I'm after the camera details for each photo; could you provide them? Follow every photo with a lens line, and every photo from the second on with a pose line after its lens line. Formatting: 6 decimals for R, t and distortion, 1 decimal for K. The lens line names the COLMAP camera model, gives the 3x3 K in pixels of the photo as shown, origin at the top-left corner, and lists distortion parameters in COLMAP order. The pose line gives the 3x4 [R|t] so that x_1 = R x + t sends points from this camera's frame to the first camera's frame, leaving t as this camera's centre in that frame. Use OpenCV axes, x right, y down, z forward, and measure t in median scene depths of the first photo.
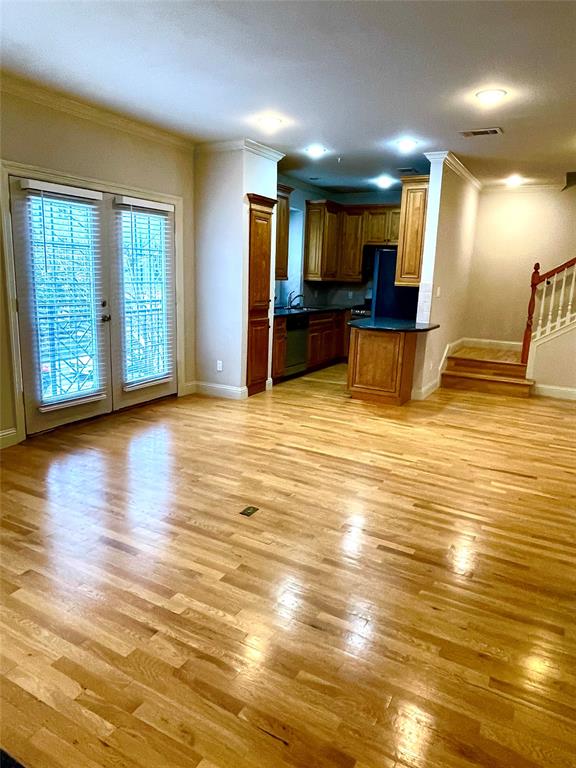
lens RADIAL K [[499.4, 0, 291.8], [0, 499.4, 384.4], [0, 0, 1]] dist [0.004055, -0.001940]
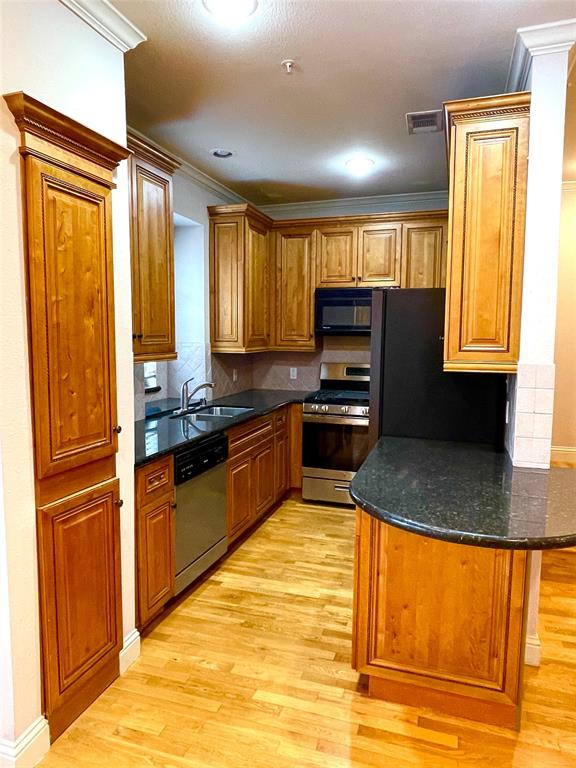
lens RADIAL K [[499.4, 0, 289.8], [0, 499.4, 380.3], [0, 0, 1]] dist [0.004055, -0.001940]
pose [[0.983222, -0.046402, 0.176413, 0.013024], [0.067208, 0.991221, -0.113859, -0.140698], [-0.169581, 0.123805, 0.977709, 0.579662]]
